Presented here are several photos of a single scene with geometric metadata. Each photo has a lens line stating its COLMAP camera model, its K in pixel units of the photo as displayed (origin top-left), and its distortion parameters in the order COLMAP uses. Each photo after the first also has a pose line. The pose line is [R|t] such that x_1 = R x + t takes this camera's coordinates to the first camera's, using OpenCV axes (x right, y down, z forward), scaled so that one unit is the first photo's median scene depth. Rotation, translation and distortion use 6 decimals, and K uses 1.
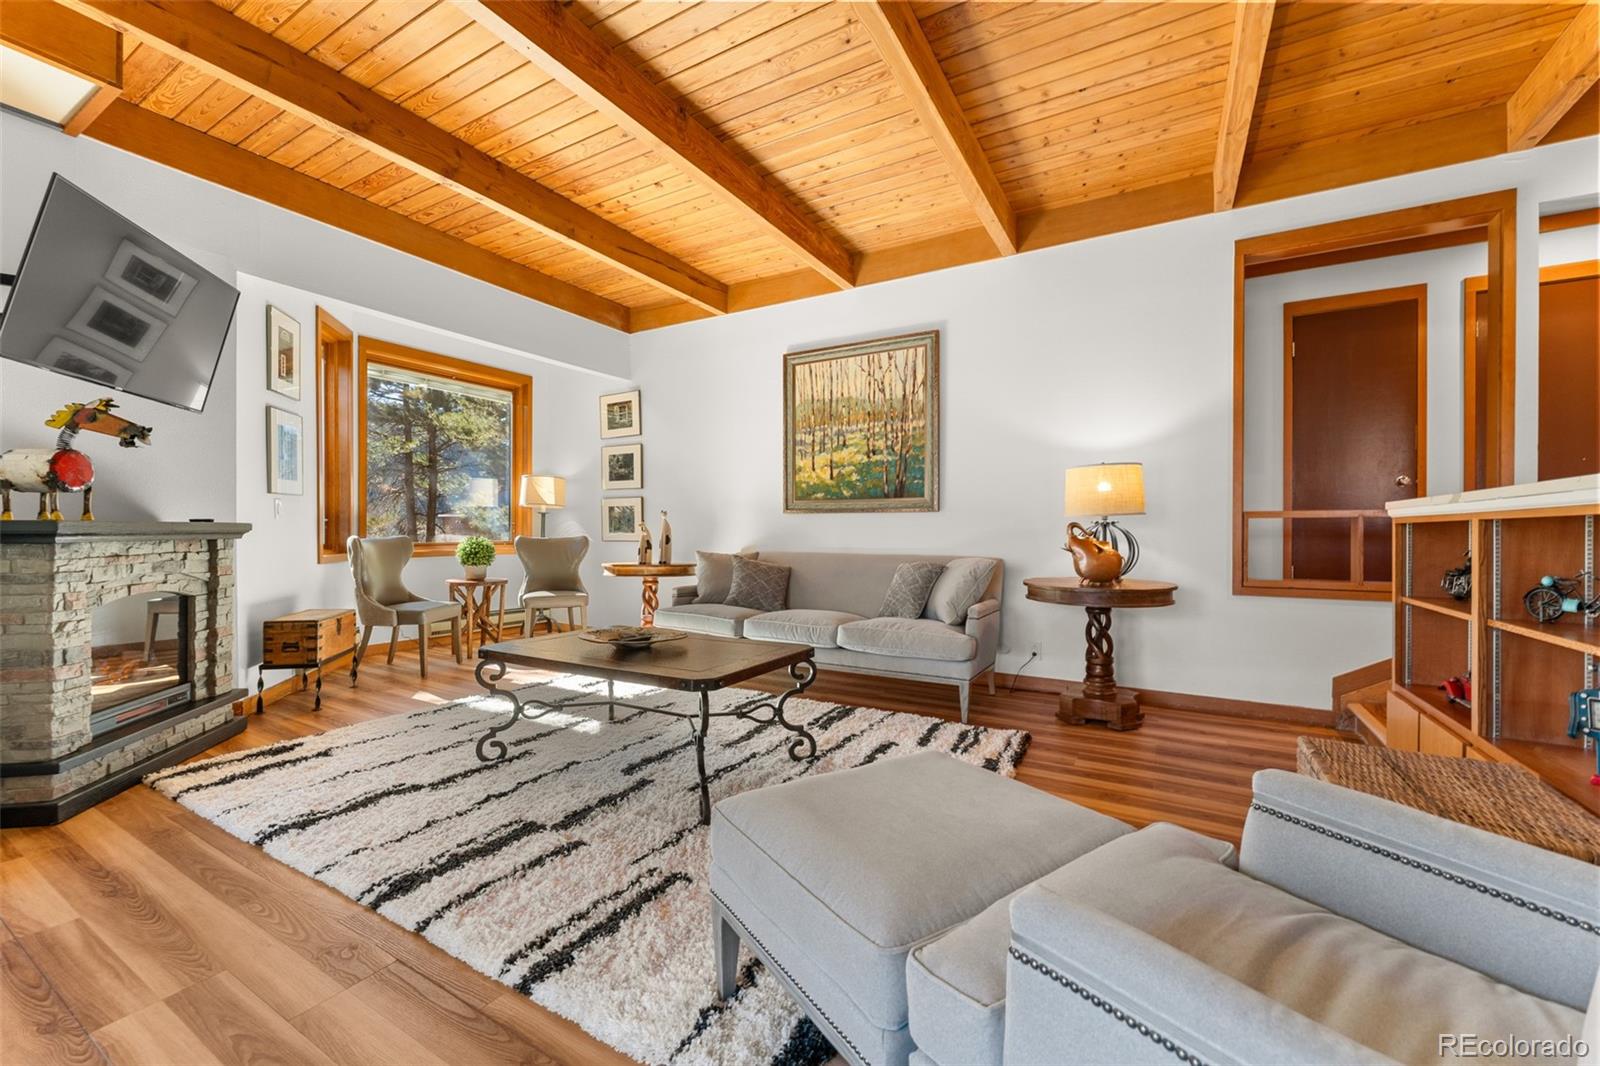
lens RADIAL K [[640.1, 0, 795.2], [0, 640.1, 531.2], [0, 0, 1]] dist [-0.001796, -0.000659]
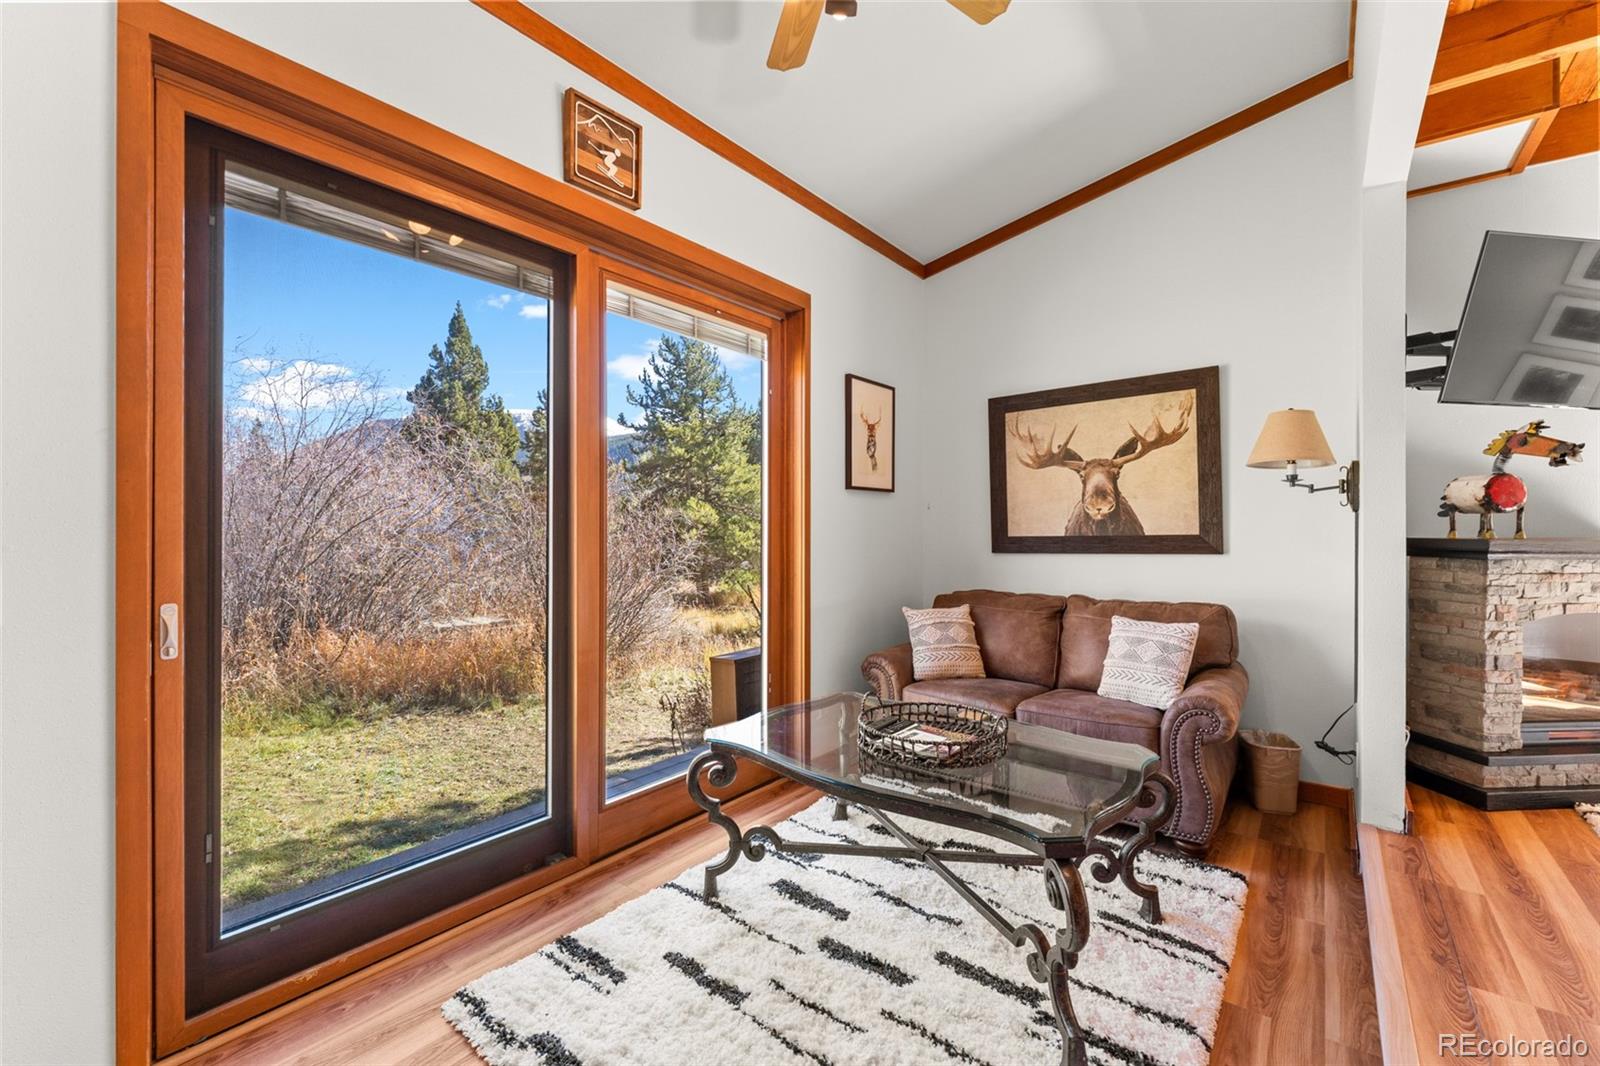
lens RADIAL K [[663.8, 0, 796.9], [0, 663.8, 525.8], [0, 0, 1]] dist [-0.002702, -0.000133]
pose [[-0.141926, -0.001424, -0.989876, 0.110563], [-0.008577, 0.999963, -0.000209, -0.020276], [0.989840, 0.008460, -0.141933, -0.025141]]
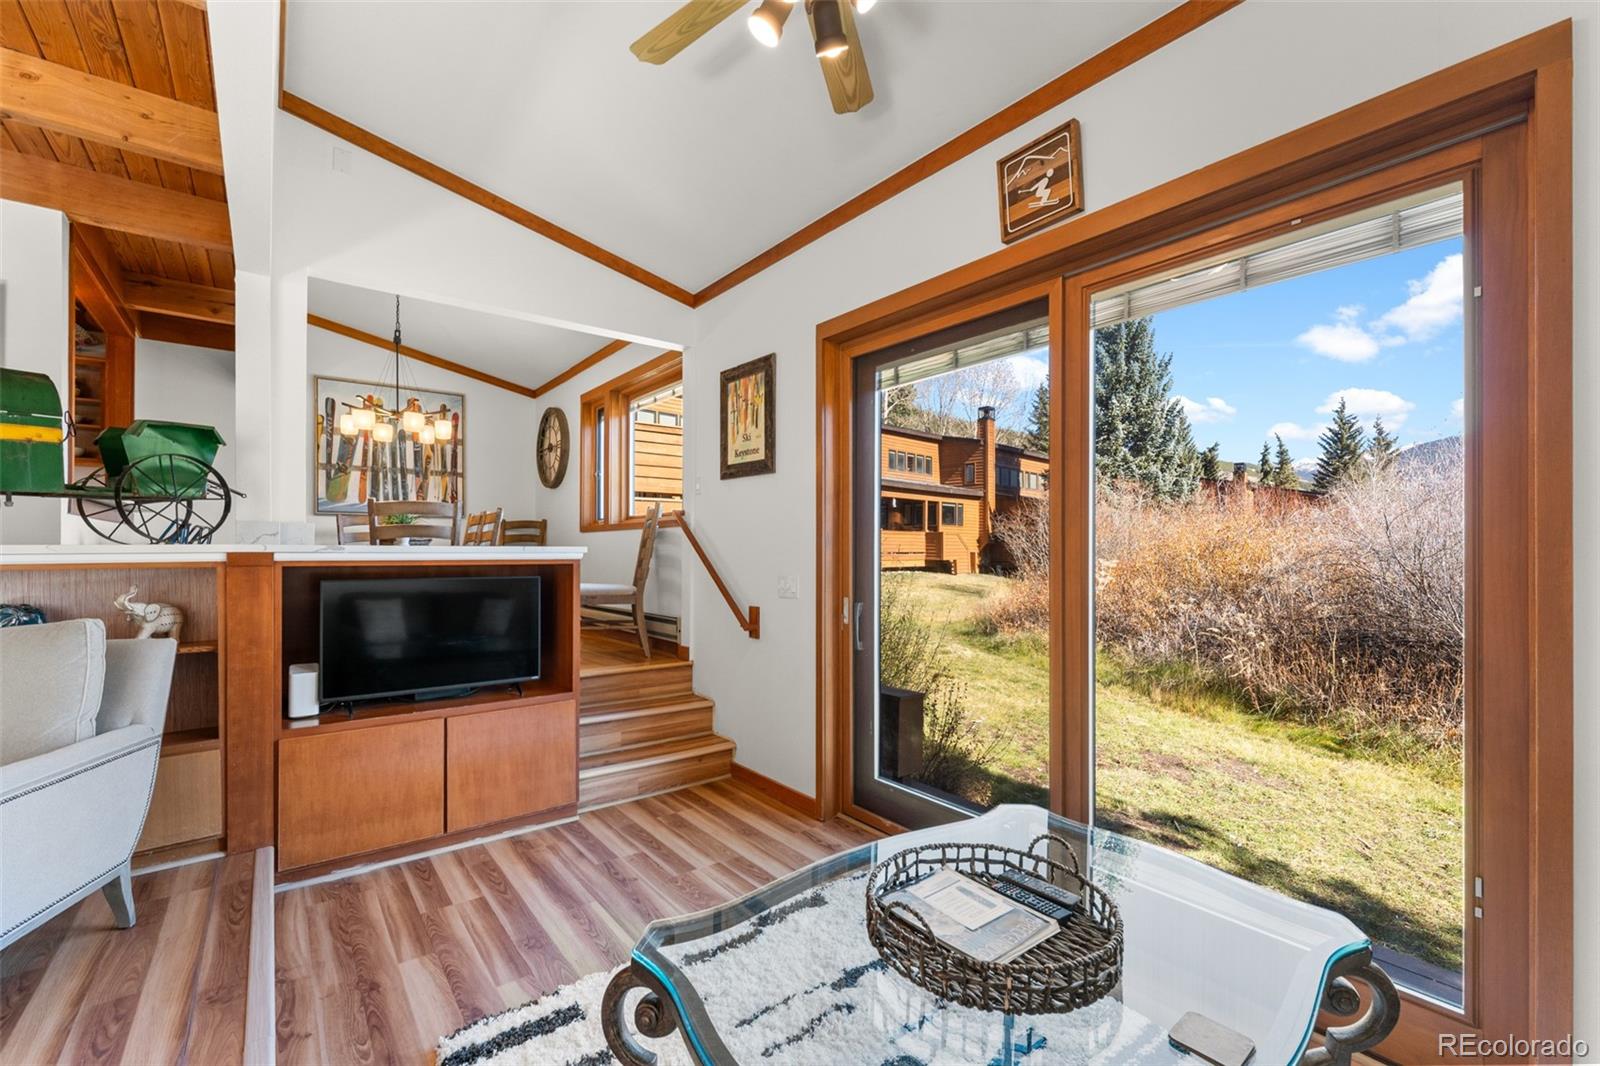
lens RADIAL K [[669.5, 0, 796.5], [0, 669.5, 548.4], [0, 0, 1]] dist [-0.001575, -0.000120]
pose [[-0.931633, -0.001335, 0.363398, -0.610855], [-0.000671, 0.999998, 0.001955, -0.036604], [-0.363399, 0.001577, -0.931632, 0.436709]]
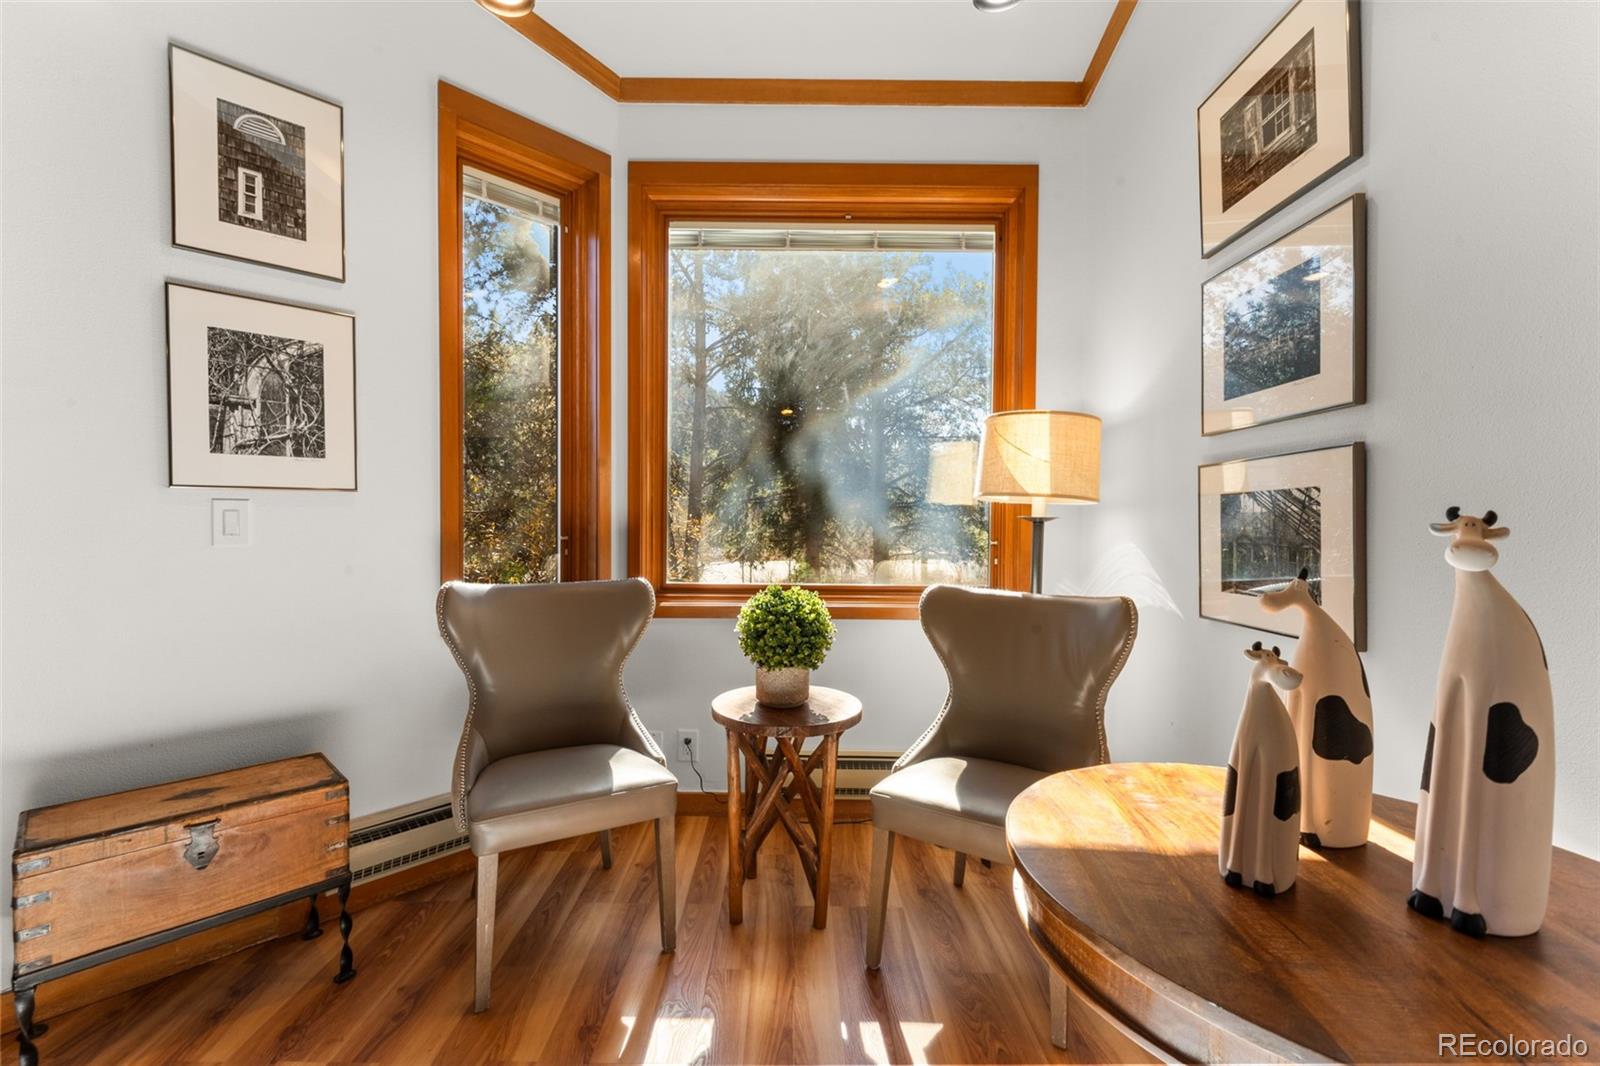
lens RADIAL K [[679.1, 0, 800.0], [0, 679.1, 533.0], [0, 0, 1]] dist [-0.002442, -0.000173]
pose [[0.508901, 0.014841, -0.860697, -0.249480], [-0.010659, 0.999883, 0.010939, -0.043235], [0.860759, 0.003607, 0.509000, 1.298908]]
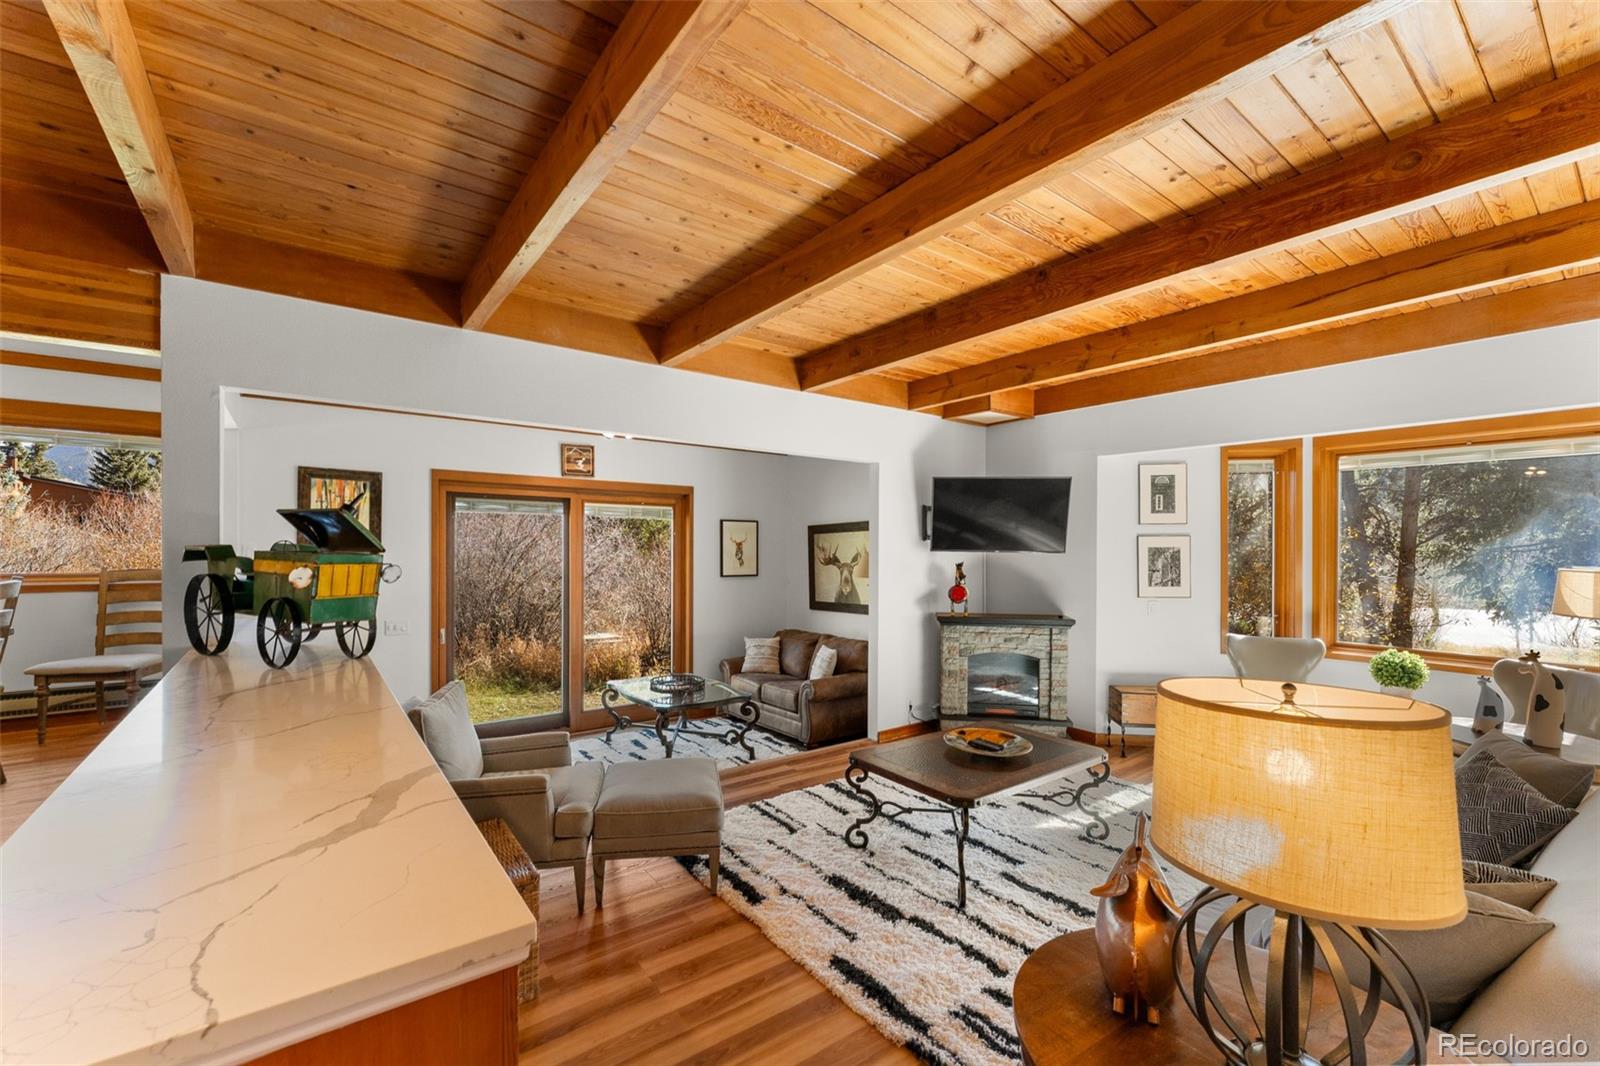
lens RADIAL K [[655.1, 0, 787.9], [0, 655.1, 550.4], [0, 0, 1]] dist [-0.002380, -0.000175]
pose [[-0.396907, -0.000966, -0.917858, 0.934469], [-0.010357, 0.999940, 0.003426, -0.183886], [0.917800, 0.010866, -0.396894, 0.988503]]
